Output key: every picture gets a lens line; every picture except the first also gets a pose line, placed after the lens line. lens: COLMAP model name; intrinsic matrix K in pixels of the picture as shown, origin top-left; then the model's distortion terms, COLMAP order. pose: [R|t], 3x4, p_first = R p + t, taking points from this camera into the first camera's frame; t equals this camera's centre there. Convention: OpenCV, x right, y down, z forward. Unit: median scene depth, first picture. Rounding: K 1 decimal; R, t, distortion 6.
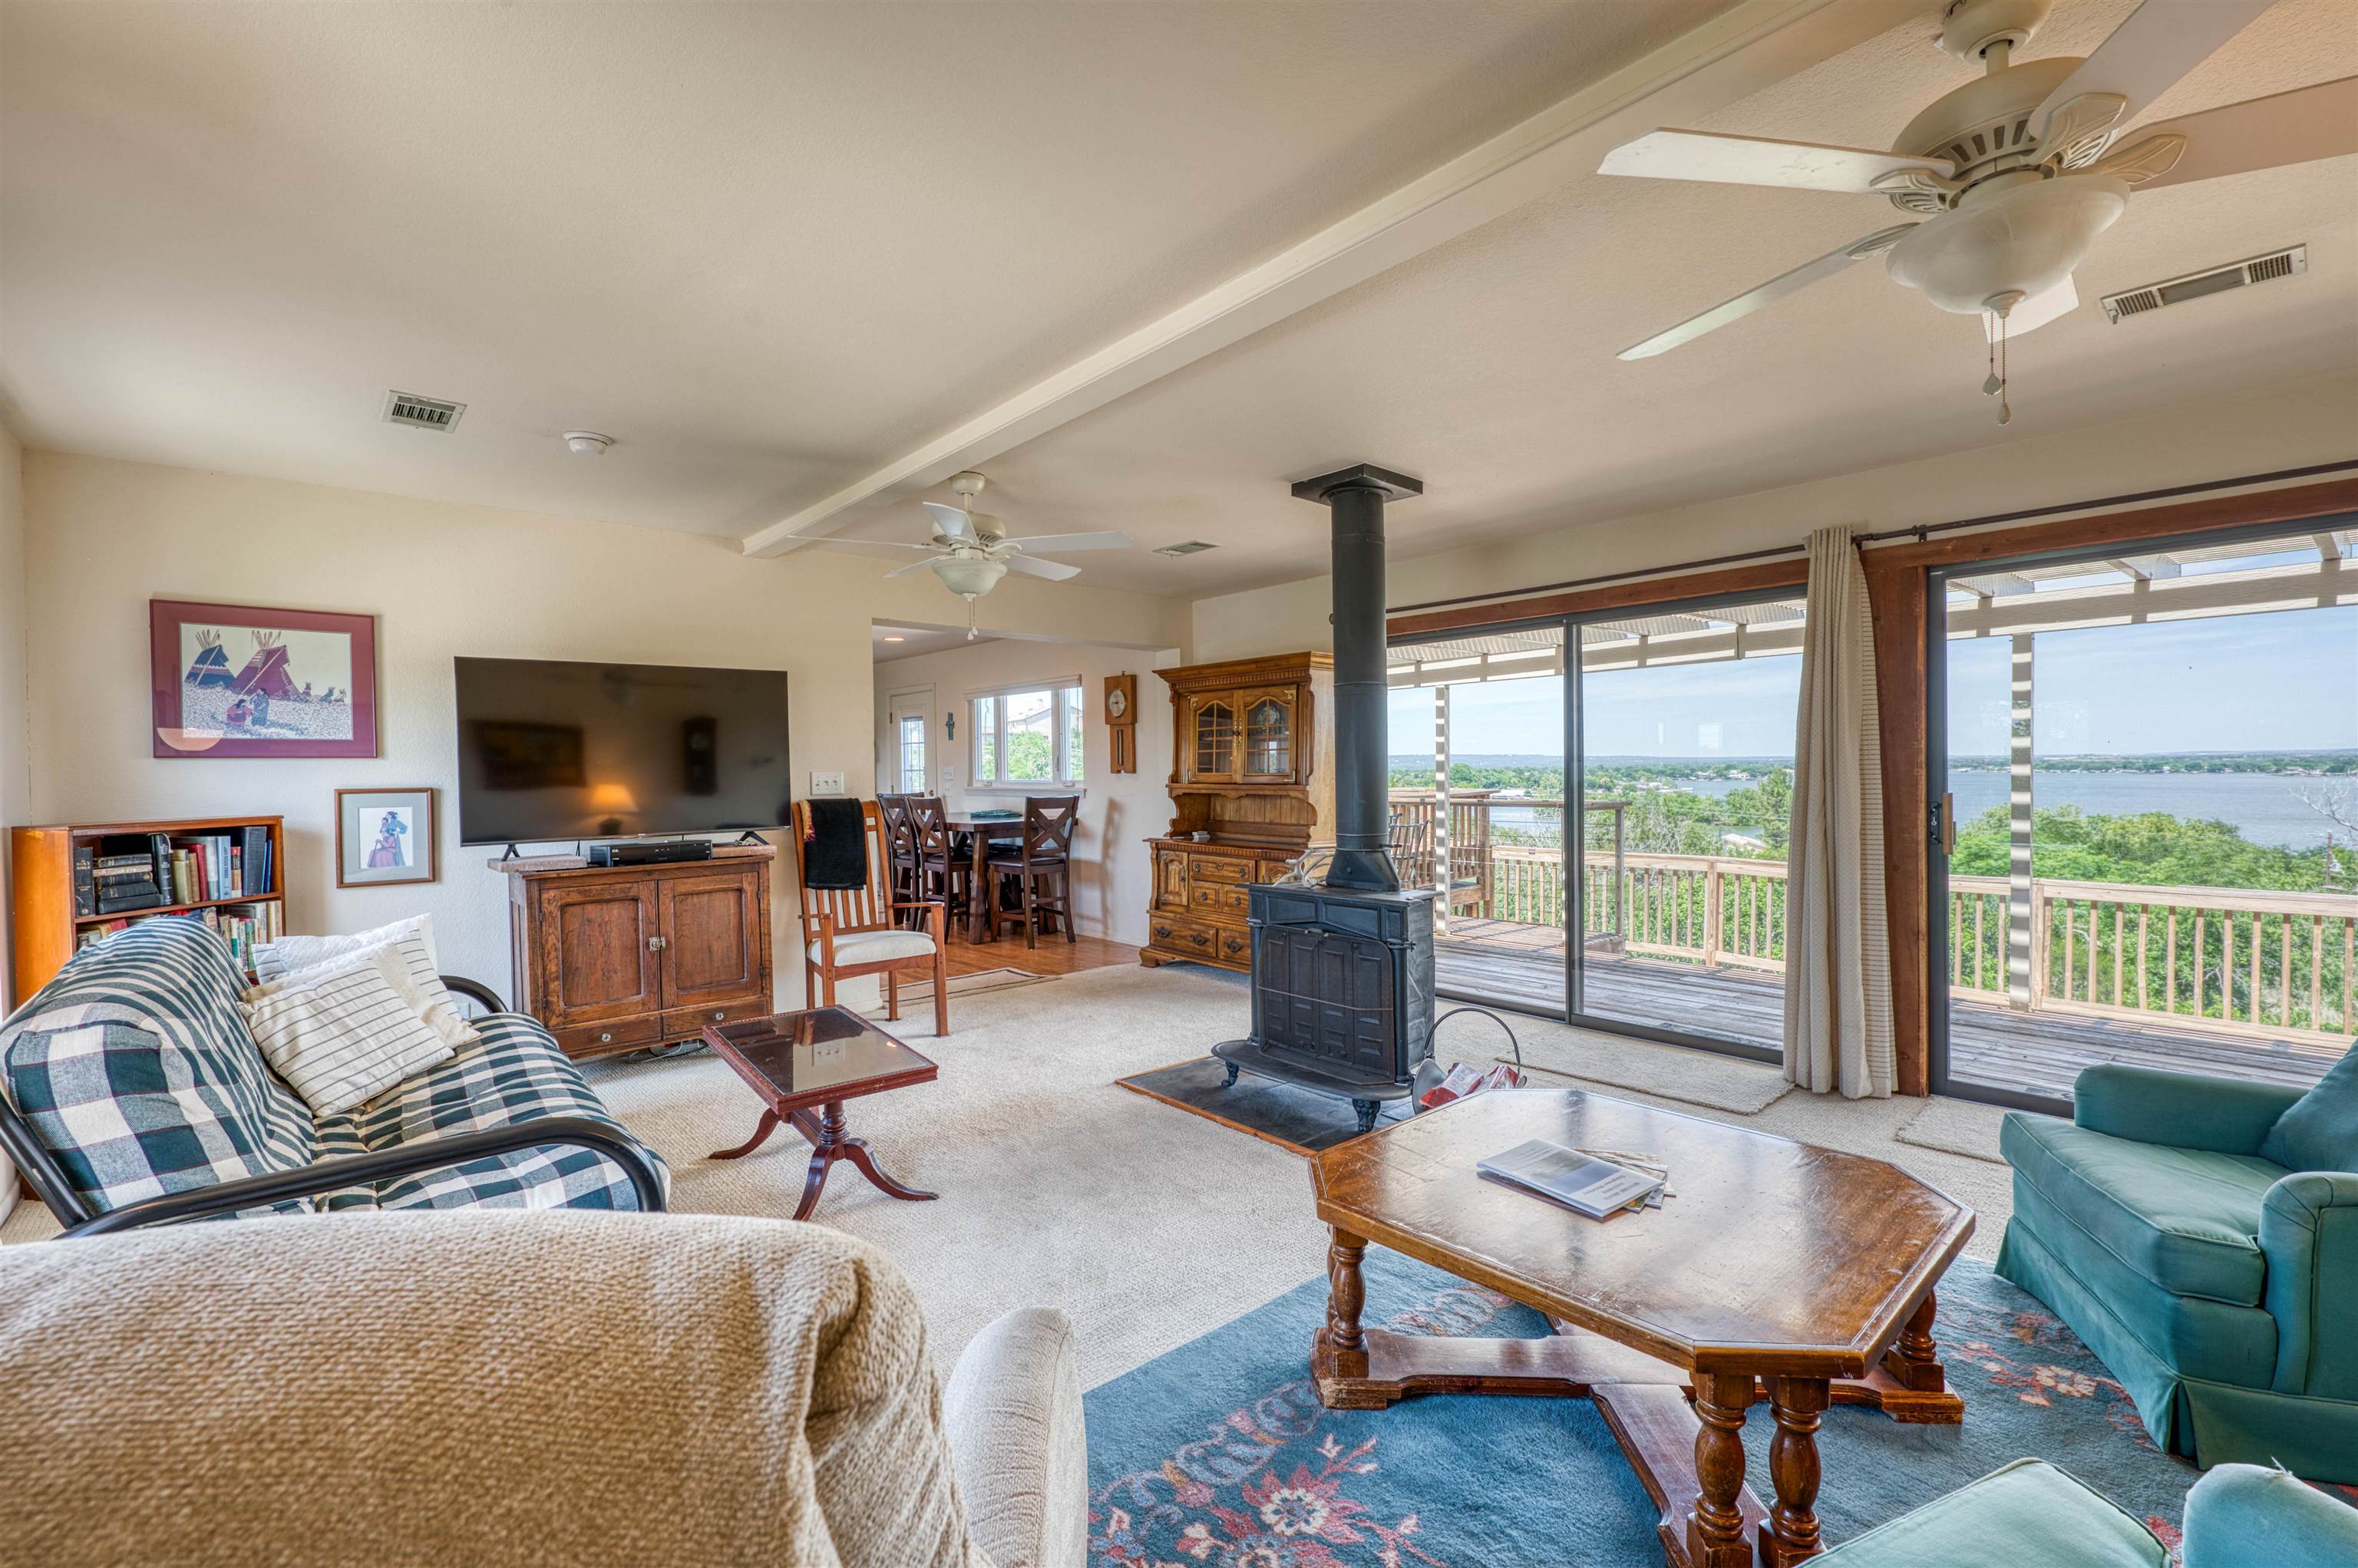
lens RADIAL K [[1010.3, 0, 1193.7], [0, 1010.3, 782.5], [0, 0, 1]] dist [-0.000614, 0.000252]
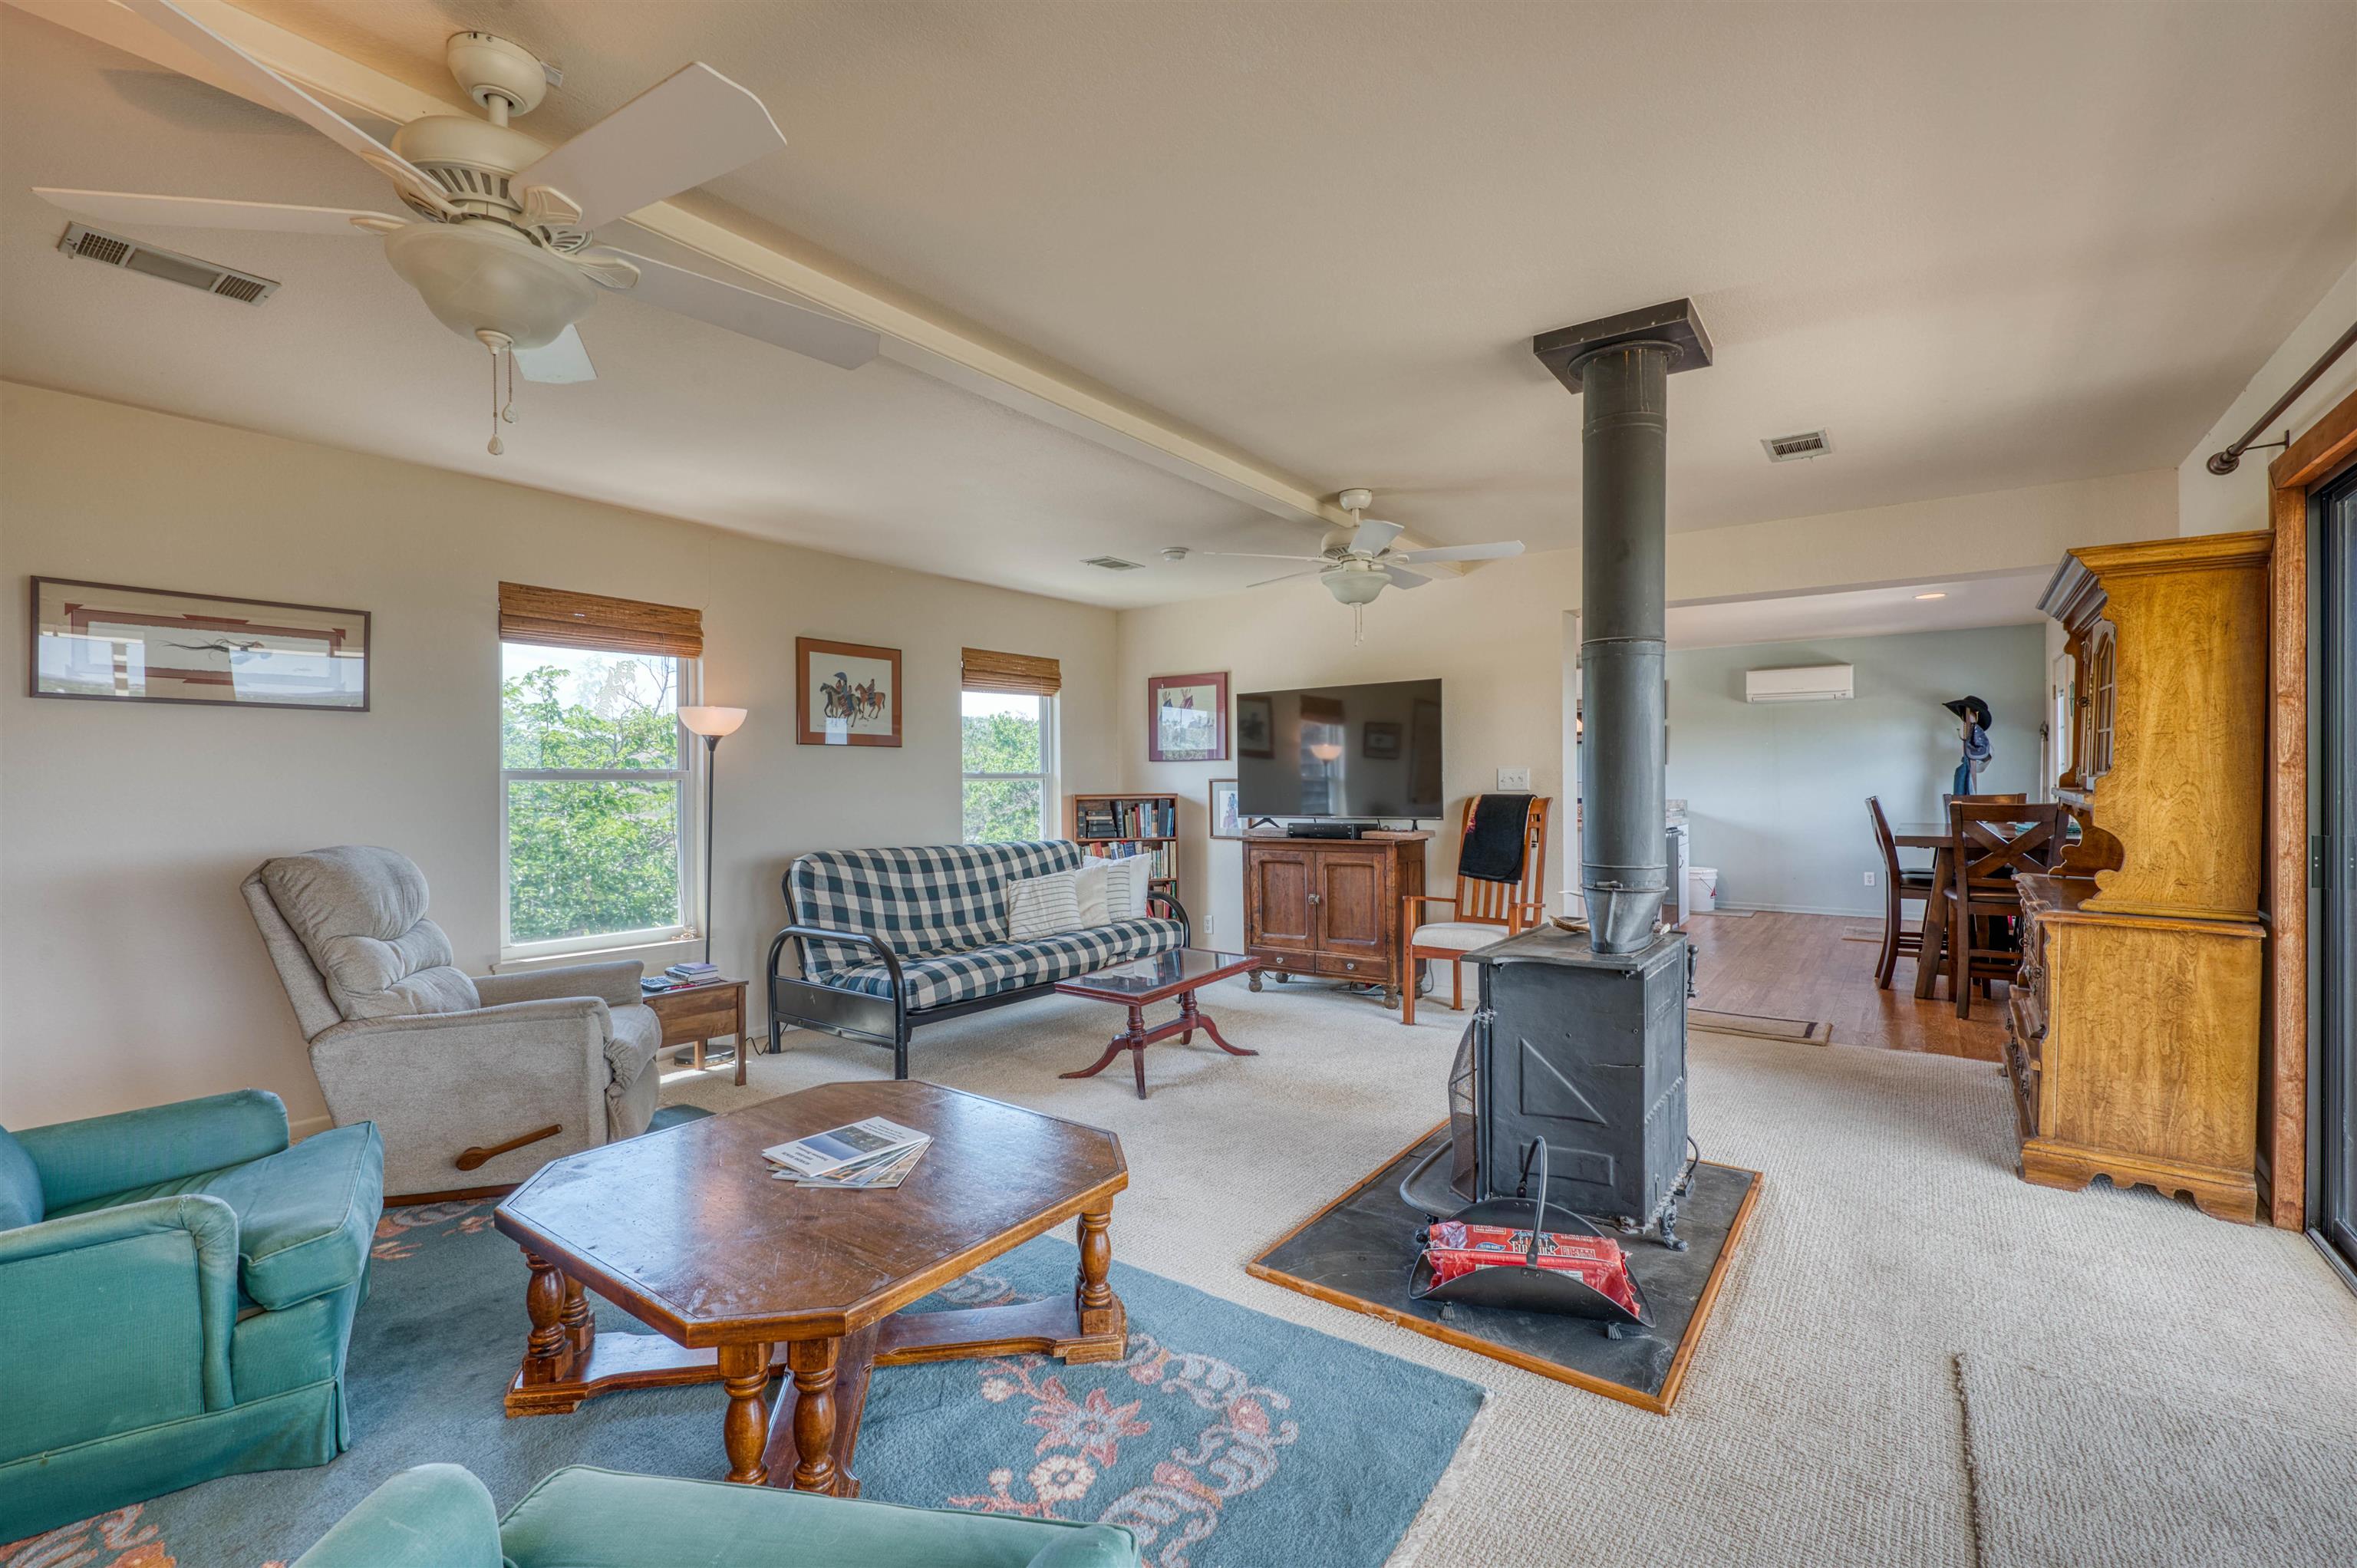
lens RADIAL K [[1009.8, 0, 1195.7], [0, 1009.8, 784.0], [0, 0, 1]] dist [-0.000614, 0.000252]
pose [[0.228881, 0.011988, -0.973381, 0.736056], [-0.014954, 0.999849, 0.008797, -0.000050], [0.973340, 0.012543, 0.229026, 0.568463]]
